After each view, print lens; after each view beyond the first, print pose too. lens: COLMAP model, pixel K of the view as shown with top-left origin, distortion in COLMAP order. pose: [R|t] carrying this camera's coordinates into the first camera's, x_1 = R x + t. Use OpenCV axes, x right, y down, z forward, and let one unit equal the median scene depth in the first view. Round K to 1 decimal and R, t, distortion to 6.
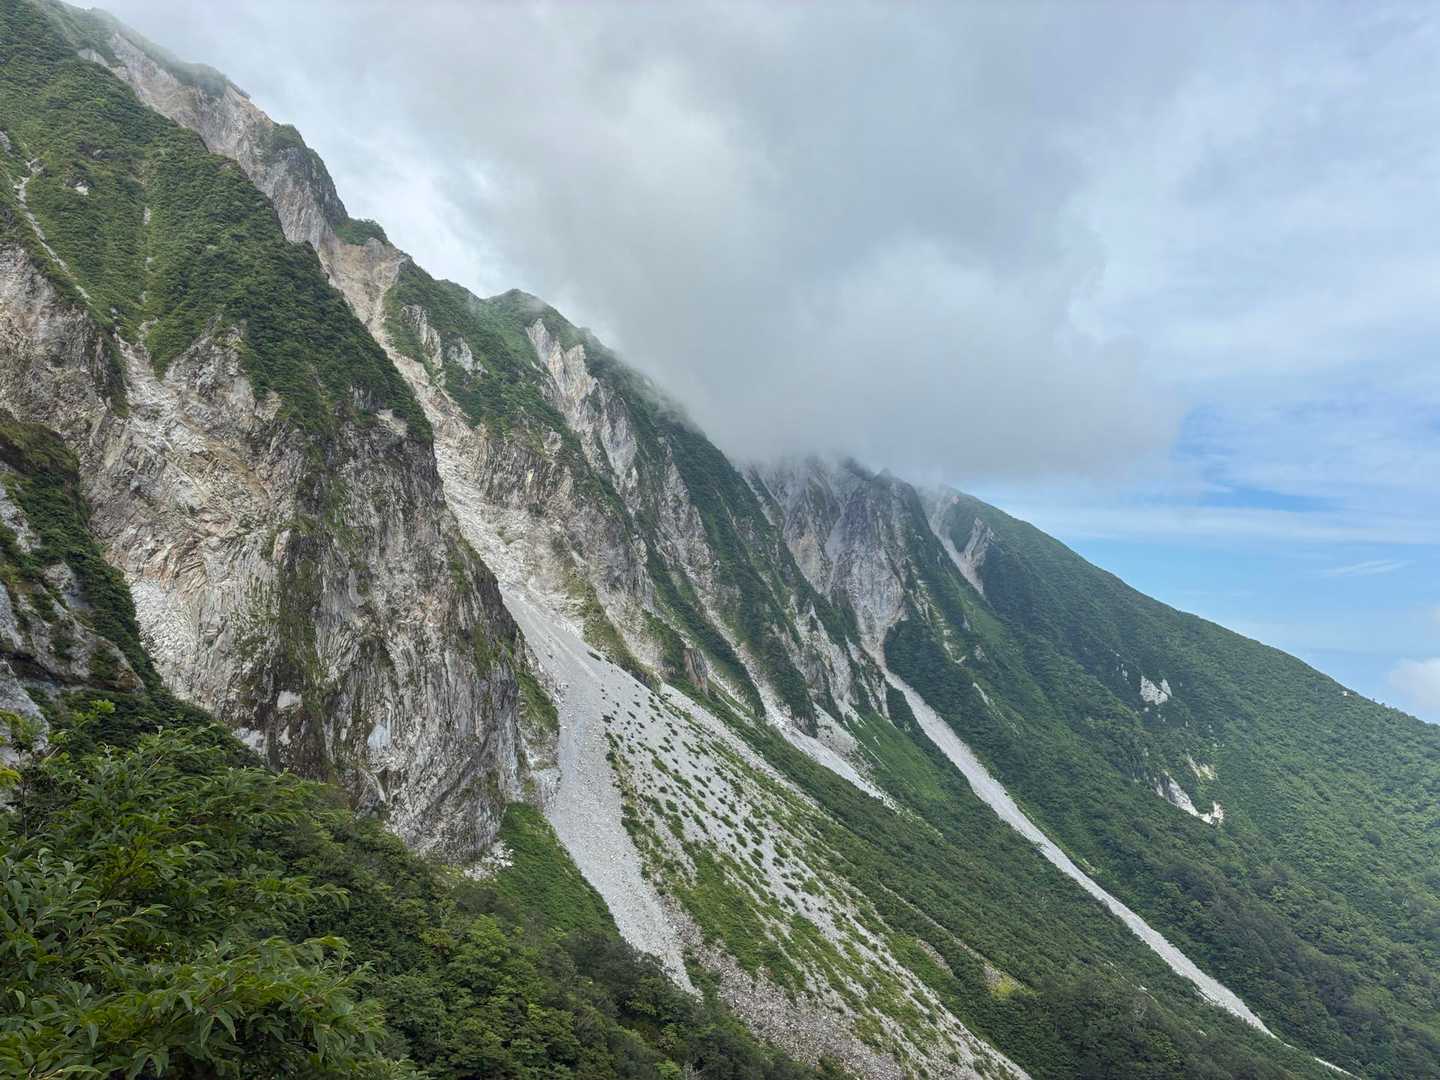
lens RADIAL K [[1087.9, 0, 720.0], [0, 1087.9, 540.0], [0, 0, 1]] dist [0.052617, -0.036716]
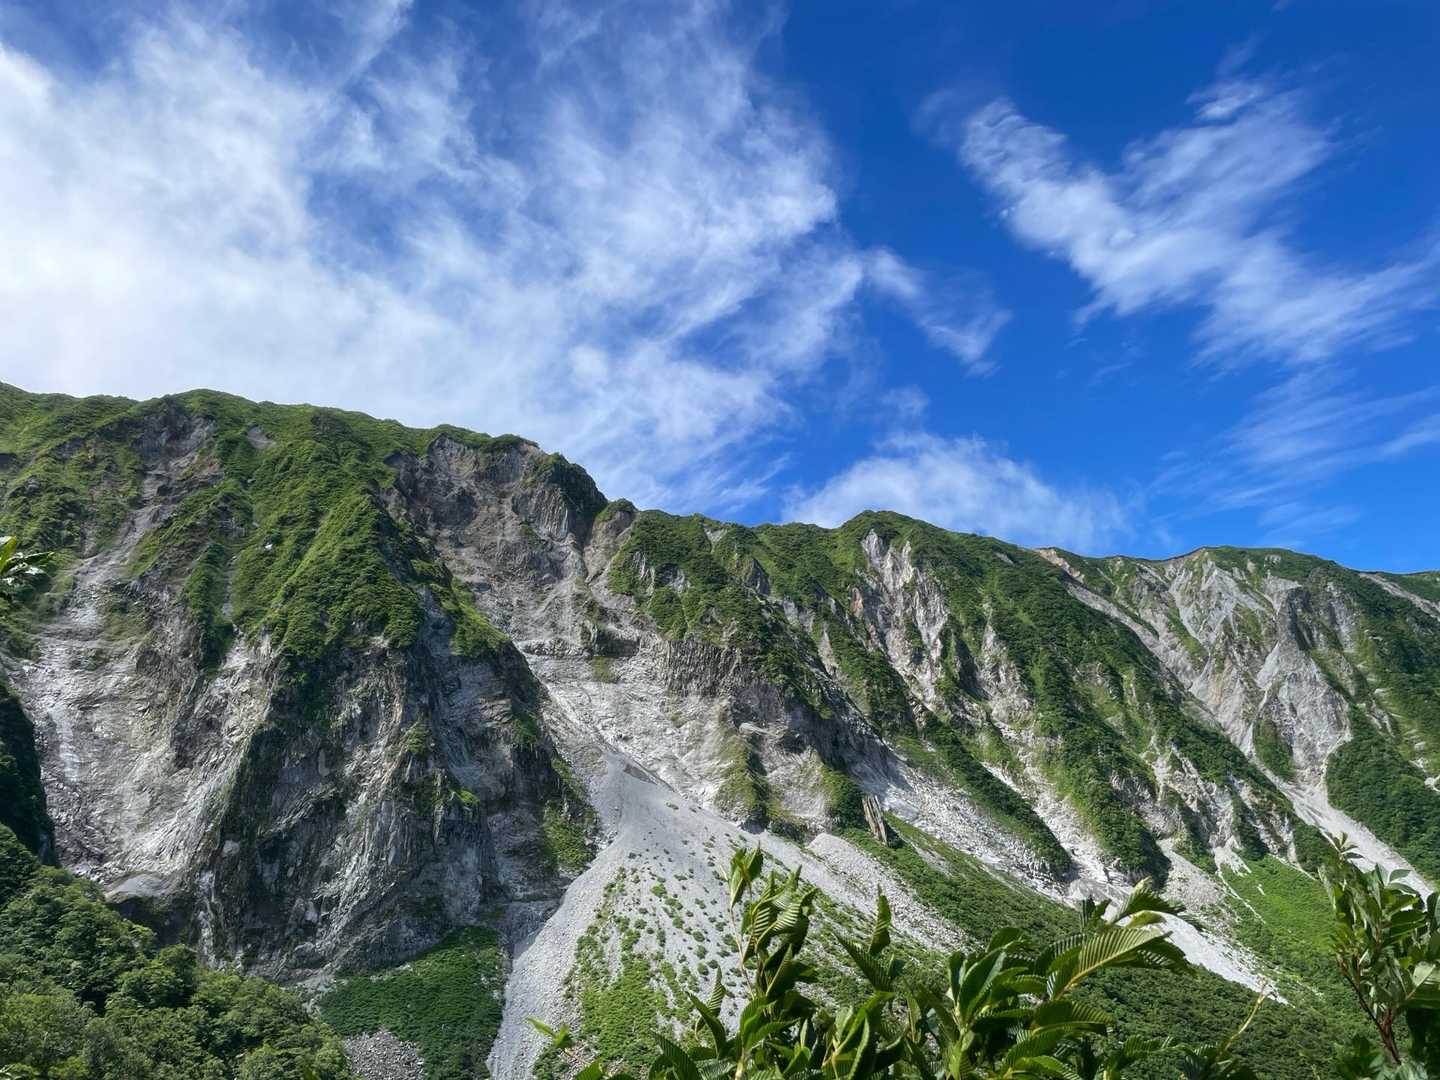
lens RADIAL K [[1087.9, 0, 720.0], [0, 1087.9, 540.0], [0, 0, 1]] dist [0.052617, -0.036716]
pose [[0.787371, -0.302337, -0.537251, 0.726711], [0.171106, 0.944419, -0.280705, 0.209344], [0.592258, 0.129092, 0.795340, 0.155844]]
